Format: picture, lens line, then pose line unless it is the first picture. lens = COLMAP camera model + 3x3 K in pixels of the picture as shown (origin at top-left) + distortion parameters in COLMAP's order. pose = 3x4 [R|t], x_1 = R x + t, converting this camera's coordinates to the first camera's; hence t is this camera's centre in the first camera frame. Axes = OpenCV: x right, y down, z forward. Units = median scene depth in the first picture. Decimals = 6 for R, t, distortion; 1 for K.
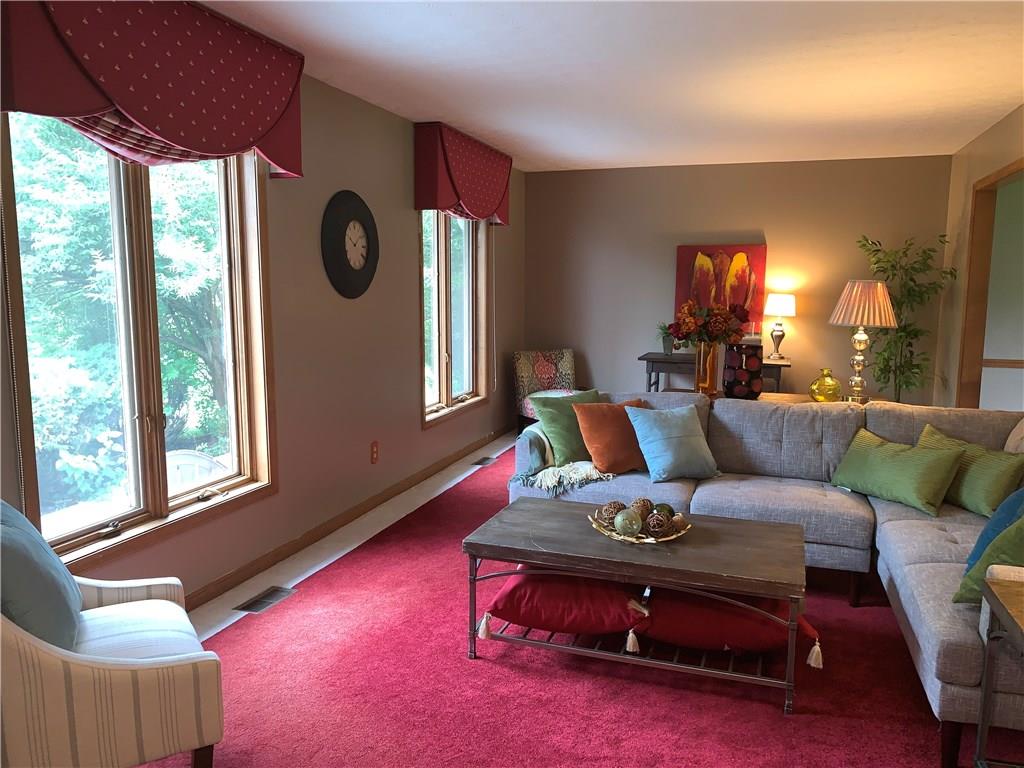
lens RADIAL K [[790.8, 0, 533.4], [0, 790.8, 380.9], [0, 0, 1]] dist [0.136081, -0.245178]
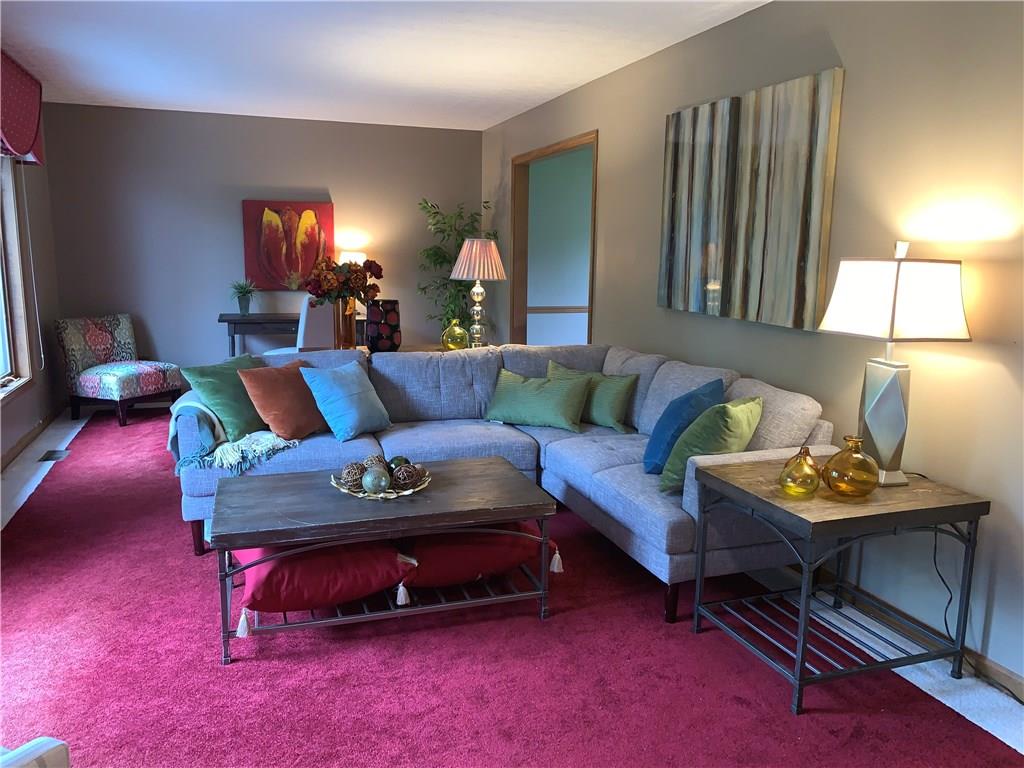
lens RADIAL K [[786.3, 0, 510.0], [0, 786.3, 367.0], [0, 0, 1]] dist [0.133257, -0.173197]
pose [[0.808596, -0.087667, 0.581796, -0.242551], [0.068211, 0.996137, 0.055300, -0.004927], [-0.584396, -0.005031, 0.811453, 0.080580]]
